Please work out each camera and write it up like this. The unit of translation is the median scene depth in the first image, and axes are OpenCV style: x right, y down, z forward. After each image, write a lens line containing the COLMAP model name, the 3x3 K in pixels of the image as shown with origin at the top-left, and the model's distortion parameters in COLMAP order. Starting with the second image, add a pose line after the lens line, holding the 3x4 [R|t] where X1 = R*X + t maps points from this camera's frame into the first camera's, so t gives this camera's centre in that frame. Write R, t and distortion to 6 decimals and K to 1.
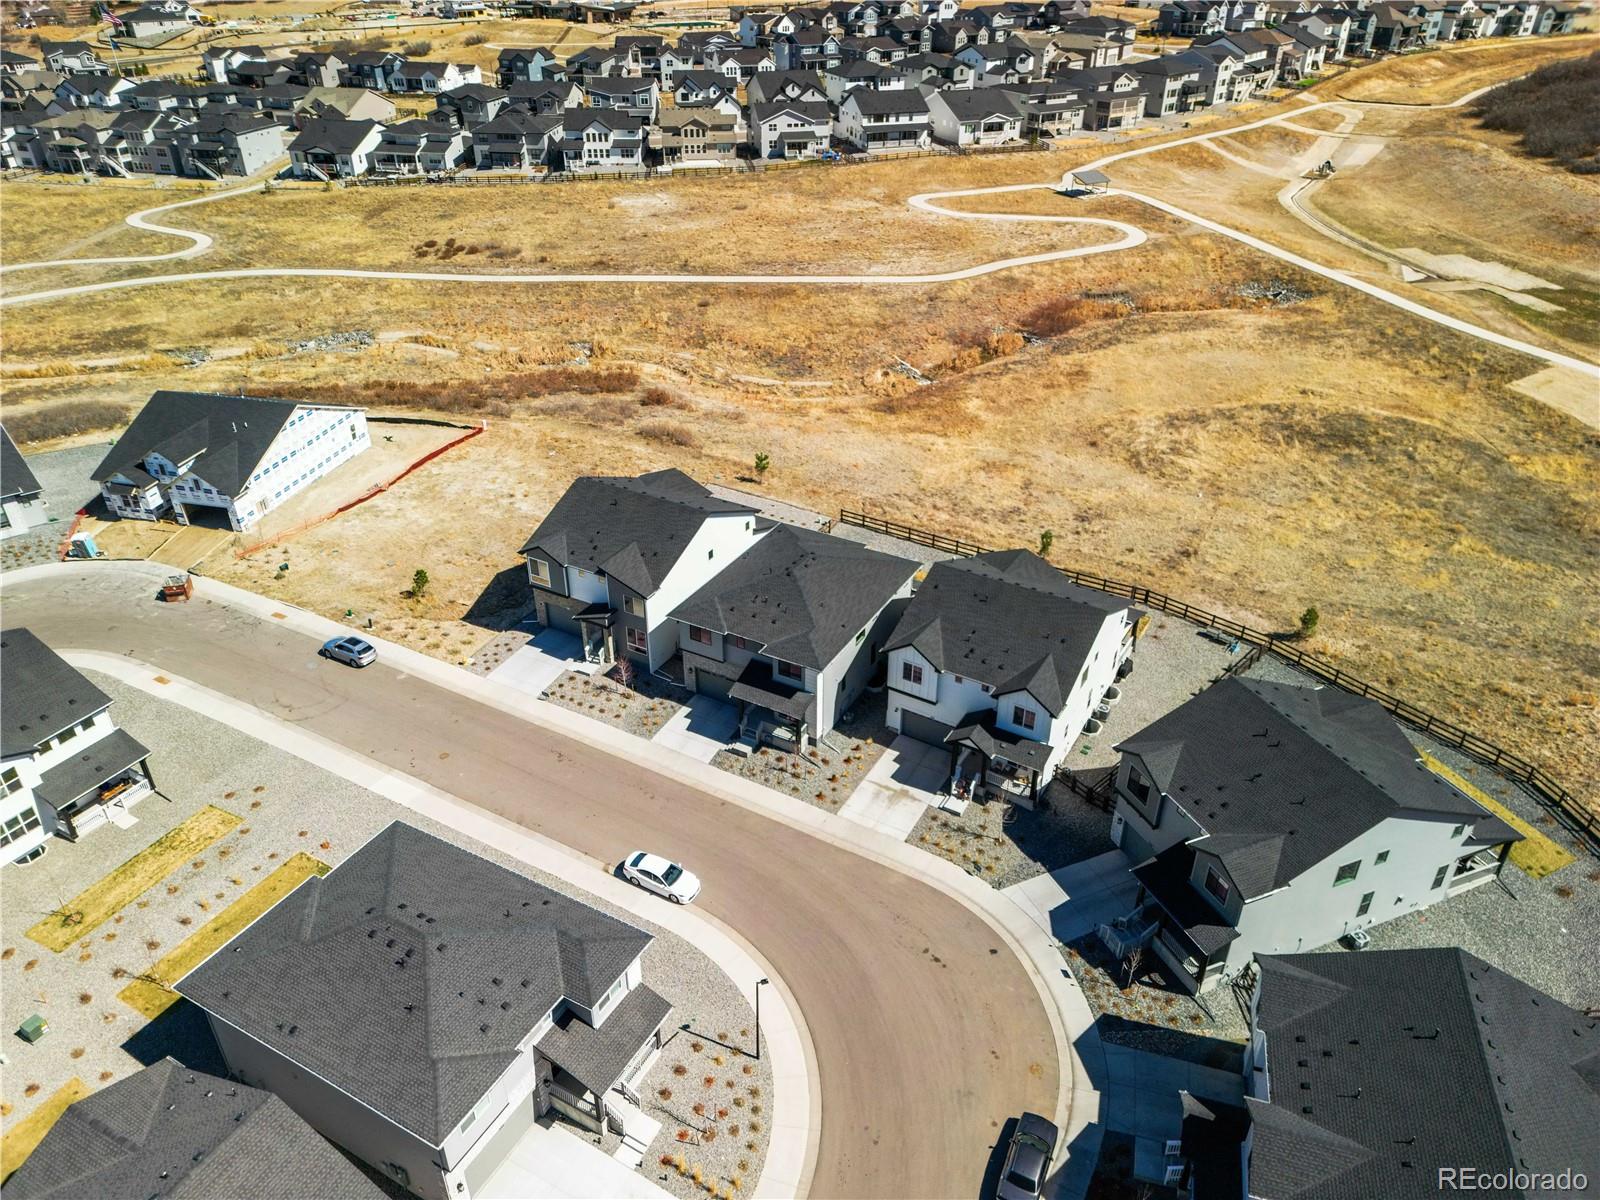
lens RADIAL K [[1120.4, 0, 797.0], [0, 1120.4, 589.3], [0, 0, 1]] dist [0.036675, -0.001567]
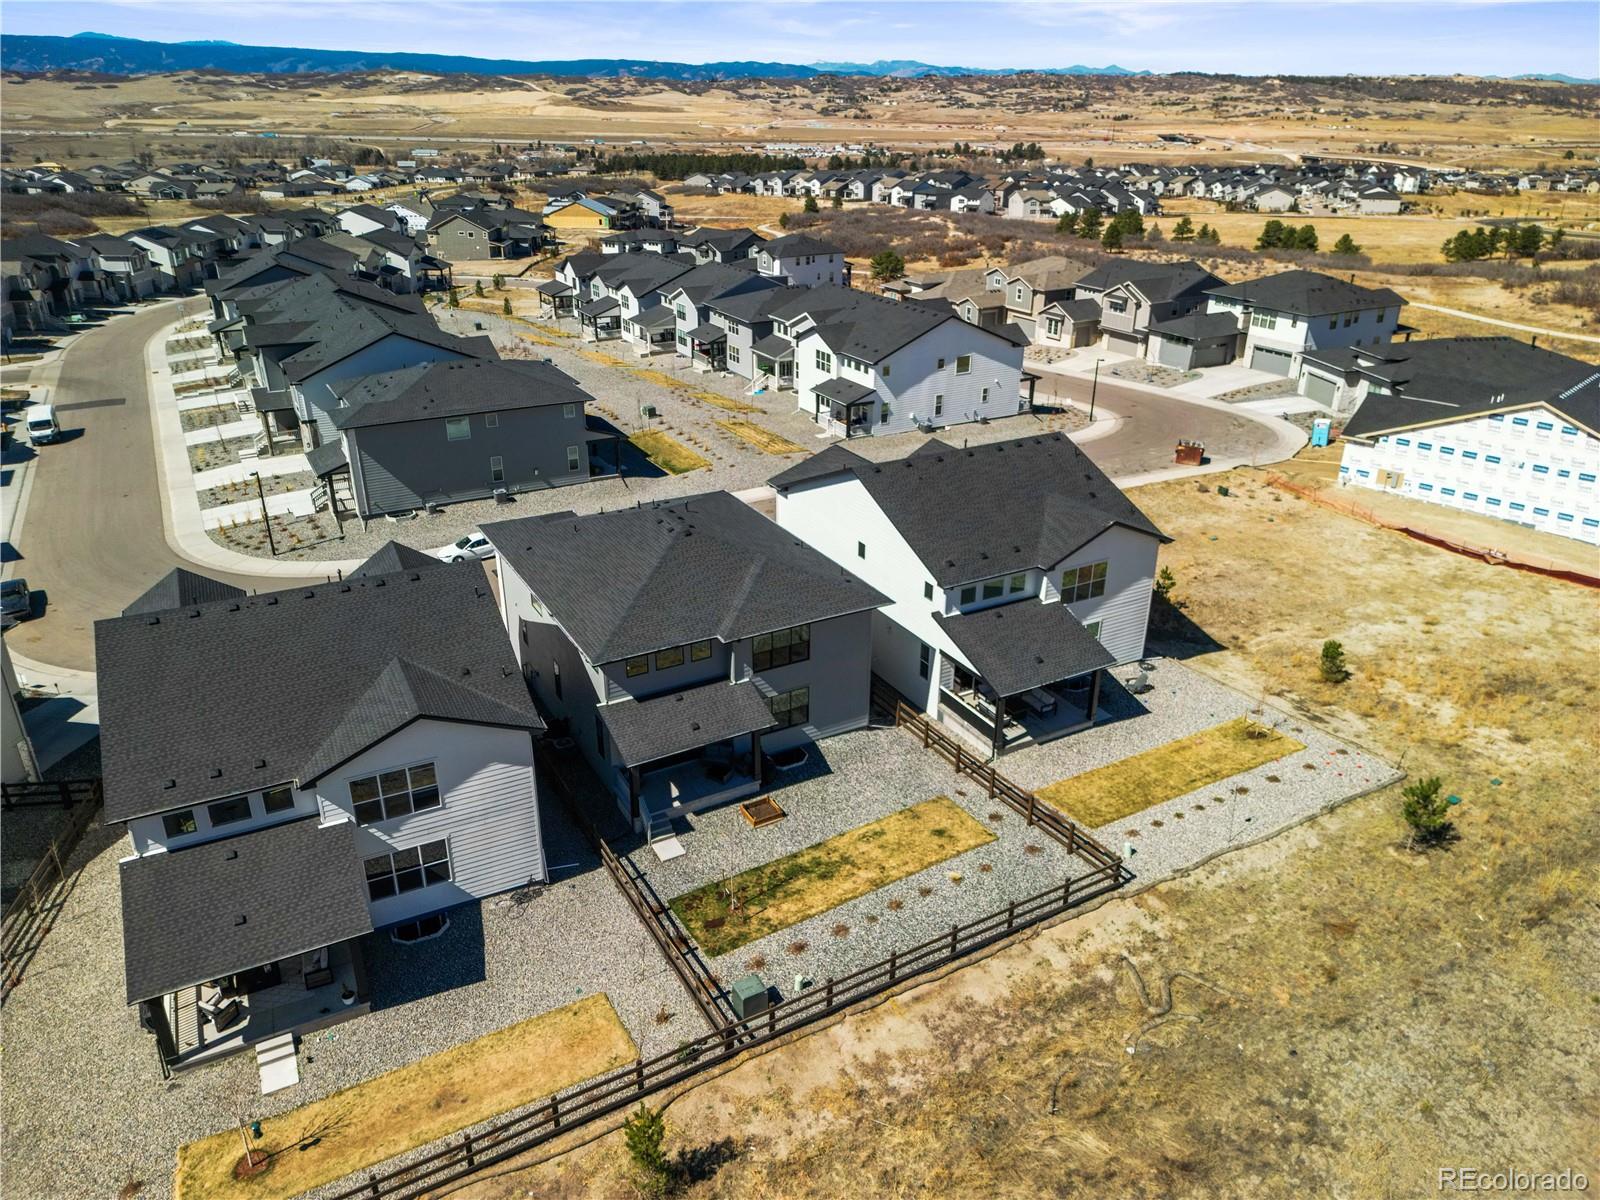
lens RADIAL K [[1120.4, 0, 797.0], [0, 1120.4, 589.3], [0, 0, 1]] dist [0.036675, -0.001567]
pose [[-0.494327, 0.359430, -0.791487, 0.157791], [-0.460919, 0.663603, 0.589224, -0.132467], [0.737018, 0.656080, -0.162368, 0.405785]]
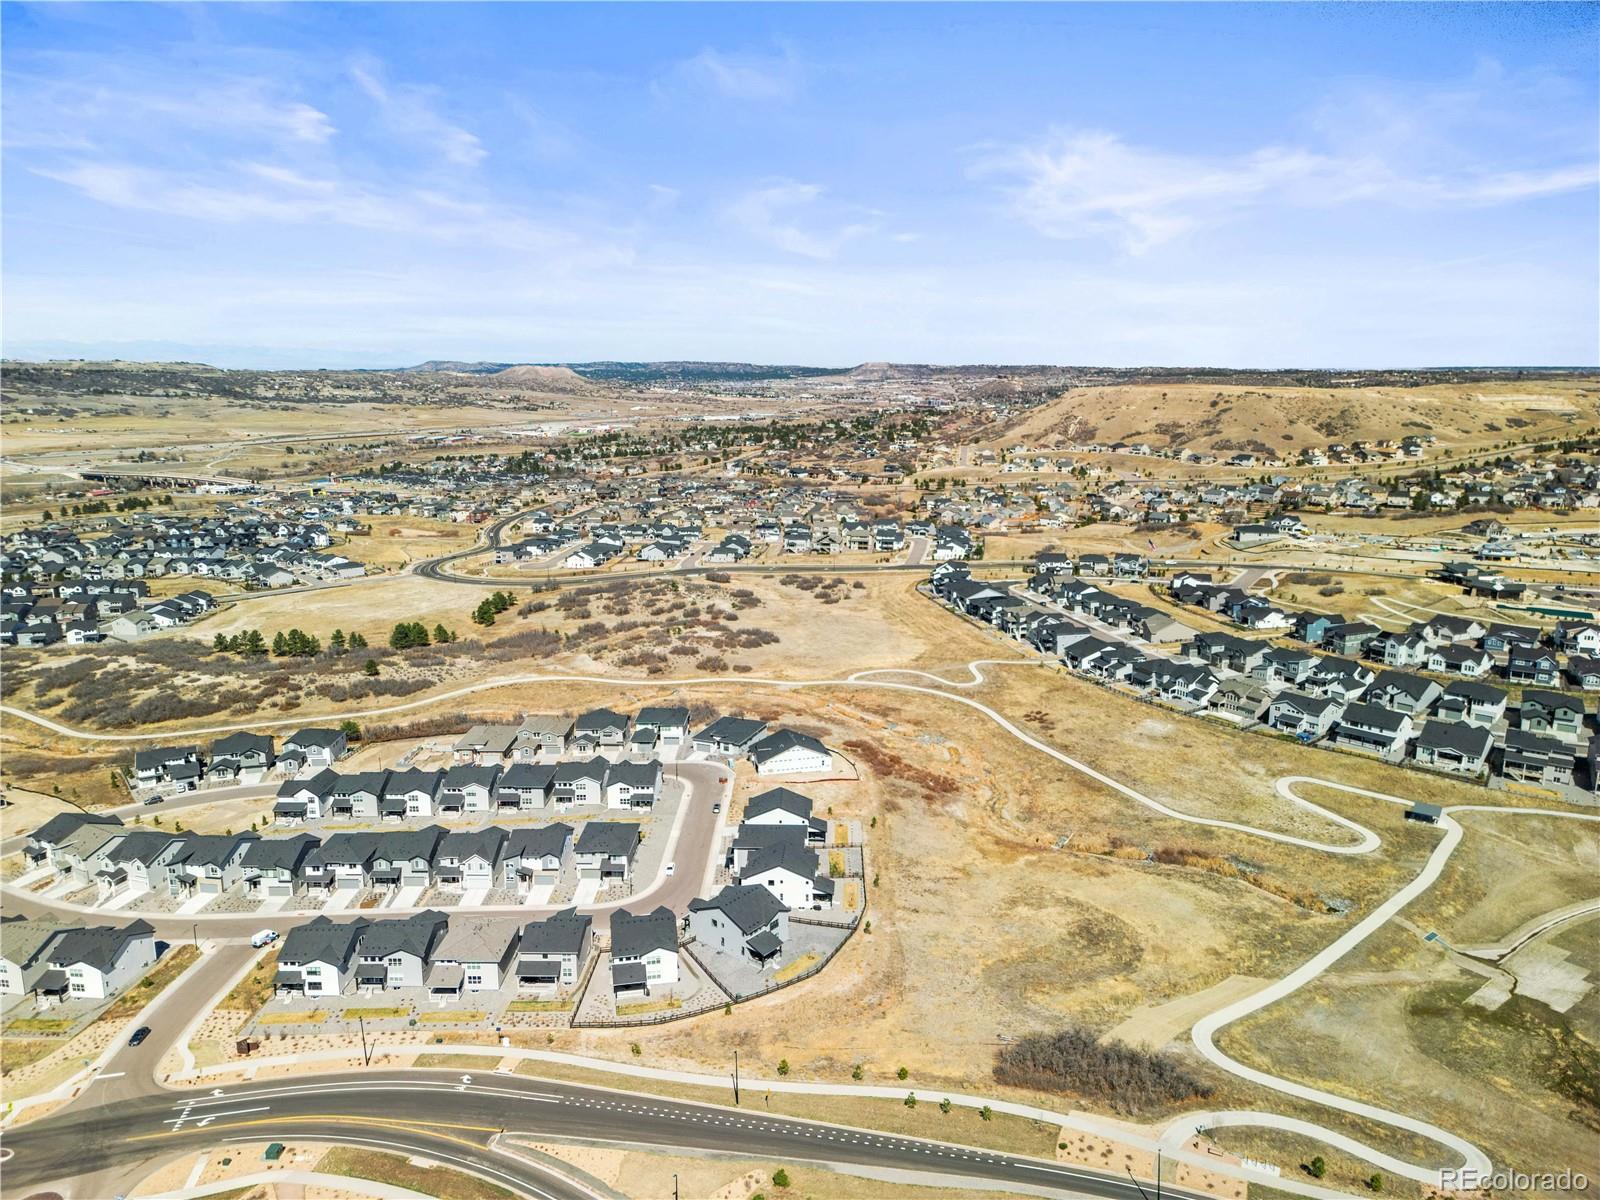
lens RADIAL K [[1120.4, 0, 797.0], [0, 1120.4, 589.3], [0, 0, 1]] dist [0.036675, -0.001567]
pose [[0.493468, 0.183389, -0.850211, 0.900915], [-0.464443, 0.882045, -0.079310, -0.135172], [0.735379, 0.434011, 0.520434, -0.309677]]
